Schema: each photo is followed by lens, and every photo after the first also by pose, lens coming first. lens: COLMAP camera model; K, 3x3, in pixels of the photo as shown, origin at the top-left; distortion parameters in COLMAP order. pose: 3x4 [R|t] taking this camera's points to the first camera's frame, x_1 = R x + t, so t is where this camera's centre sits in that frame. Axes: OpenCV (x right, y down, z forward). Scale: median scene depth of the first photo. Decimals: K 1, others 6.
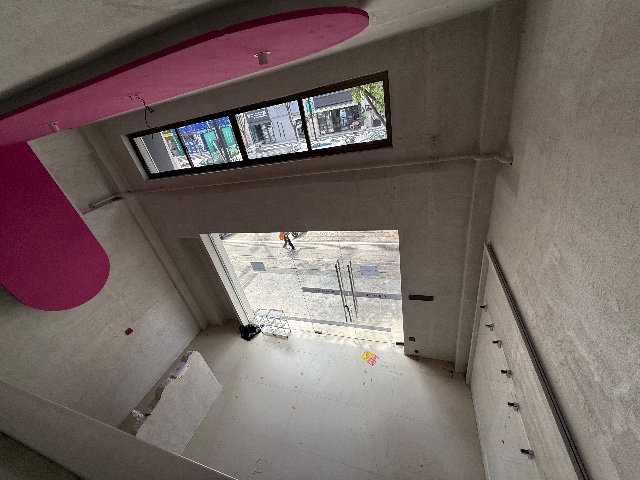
lens RADIAL K [[255.6, 0, 317.9], [0, 255.6, 239.6], [0, 0, 1]] dist [0.003962, 0.000242]
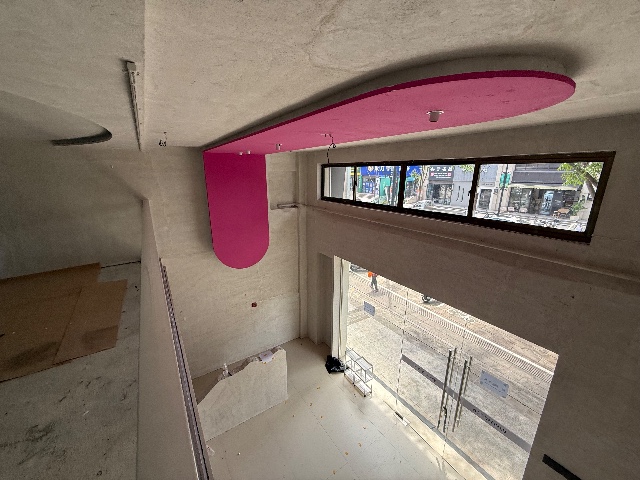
lens RADIAL K [[255.6, 0, 320.0], [0, 255.6, 240.0], [0, 0, 1]] dist [0.003962, 0.000242]
pose [[0.778044, 0.347432, -0.523391, 0.044444], [-0.436151, 0.898369, -0.052012, 0.002291], [0.452128, 0.268745, 0.850504, 0.009299]]
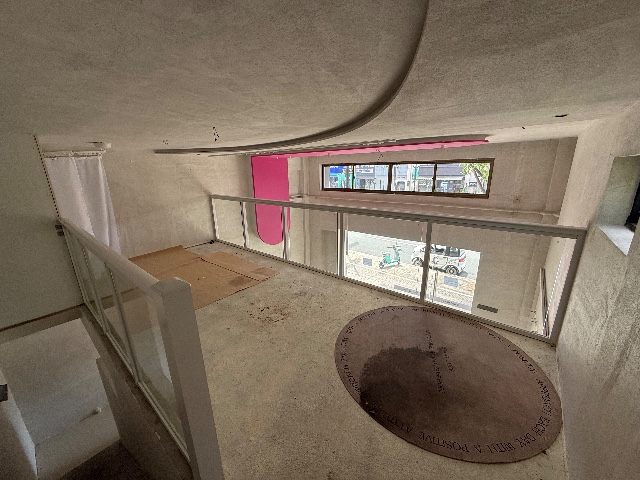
lens RADIAL K [[255.6, 0, 320.6], [0, 255.6, 238.6], [0, 0, 1]] dist [0.003962, 0.000242]
pose [[0.922045, 0.266159, -0.281056, -0.117600], [-0.317637, 0.935226, -0.156397, 0.318185], [0.221224, 0.233478, 0.946862, -0.500257]]
